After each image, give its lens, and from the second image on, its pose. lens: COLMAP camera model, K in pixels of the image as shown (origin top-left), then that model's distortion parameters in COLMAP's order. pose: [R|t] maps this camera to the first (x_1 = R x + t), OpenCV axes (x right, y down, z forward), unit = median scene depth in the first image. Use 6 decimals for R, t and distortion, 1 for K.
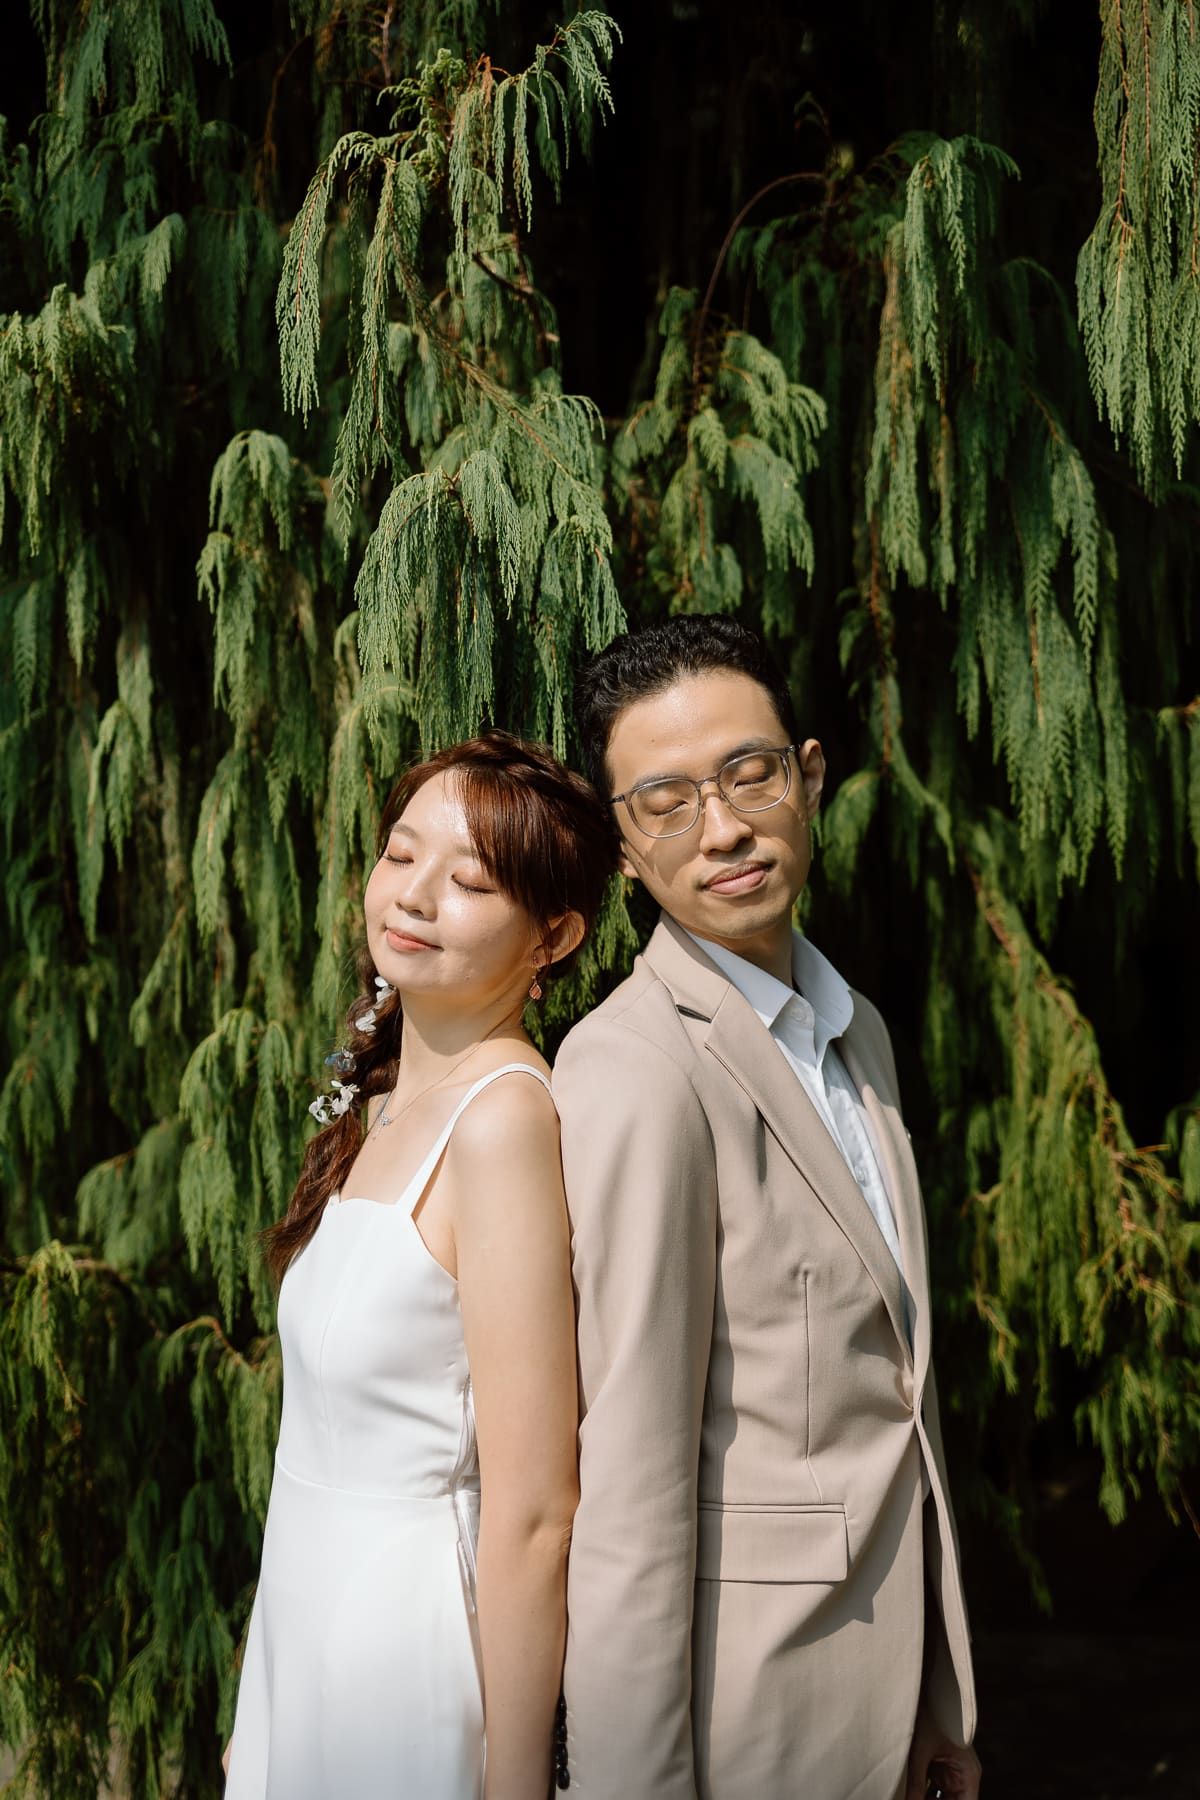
lens RADIAL K [[1885.9, 0, 600.0], [0, 1885.9, 900.0], [0, 0, 1]] dist [0.006718, -0.029599]
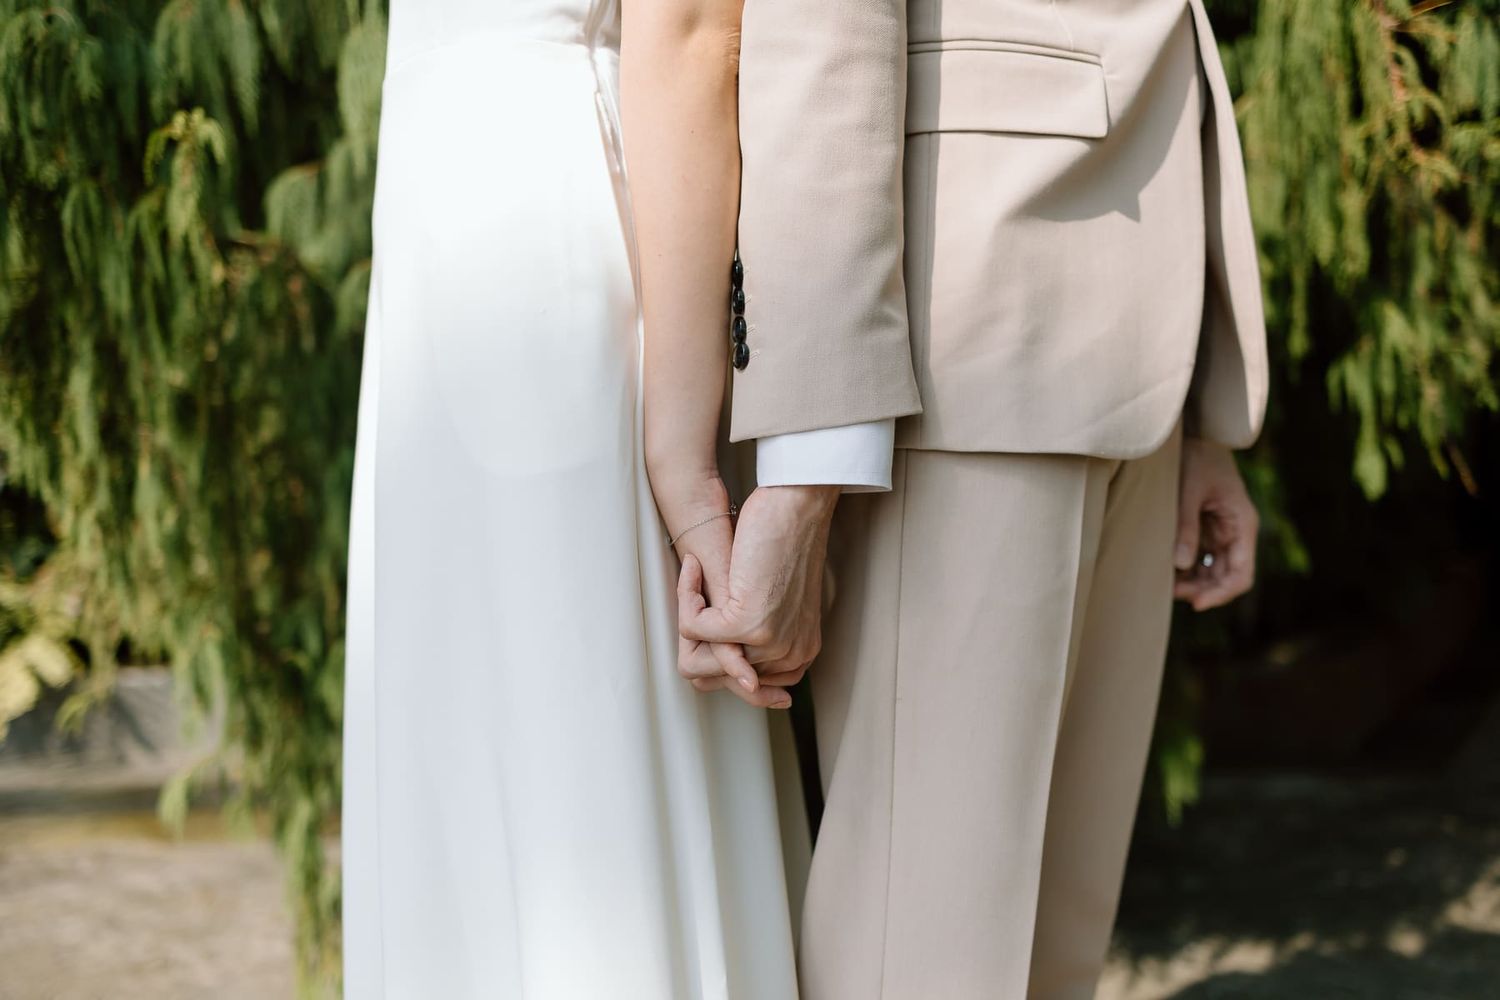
lens RADIAL K [[1571.6, 0, 749.9], [0, 1571.6, 532.2], [0, 0, 1]] dist [0.006718, -0.029599]
pose [[0.997750, -0.027554, -0.061118, 0.021135], [0.032346, 0.996361, 0.078857, 0.465307], [0.058722, -0.080657, 0.995011, 0.346825]]
